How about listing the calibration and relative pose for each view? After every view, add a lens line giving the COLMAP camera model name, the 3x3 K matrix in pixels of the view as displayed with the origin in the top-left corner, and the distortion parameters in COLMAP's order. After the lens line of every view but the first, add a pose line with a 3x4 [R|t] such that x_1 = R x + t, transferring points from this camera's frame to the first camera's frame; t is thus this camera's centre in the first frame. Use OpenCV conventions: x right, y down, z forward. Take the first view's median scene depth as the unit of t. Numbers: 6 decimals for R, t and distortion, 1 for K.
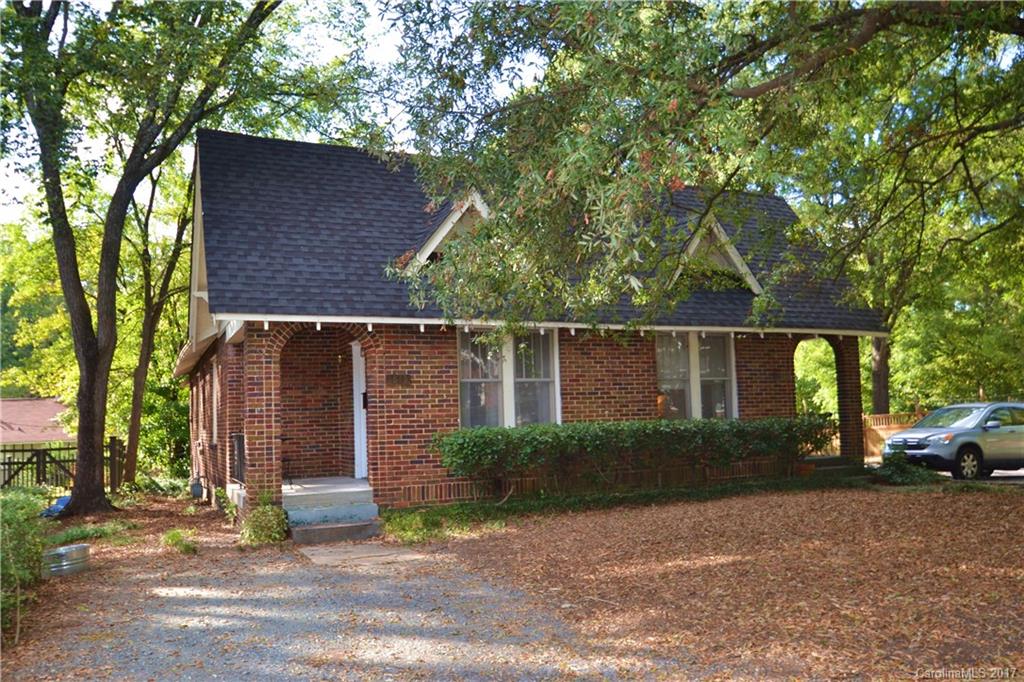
lens RADIAL K [[812.3, 0, 512.0], [0, 812.3, 341.0], [0, 0, 1]] dist [0.002317, 0.000222]
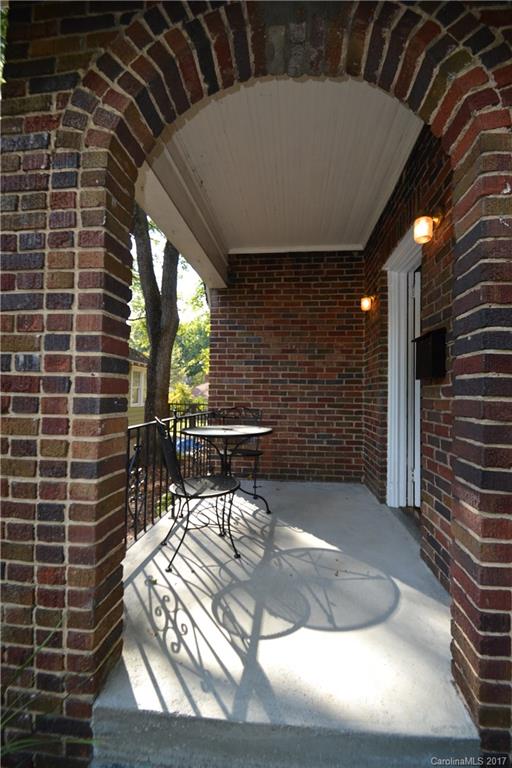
lens RADIAL K [[341.4, 0, 256.0], [0, 341.4, 384.0], [0, 0, 1]] dist [0.001295, -0.000124]
pose [[0.857540, 0.032925, -0.513363, -0.188668], [0.003245, 0.997583, 0.069402, 0.084547], [0.514407, -0.061181, 0.855361, 0.935426]]
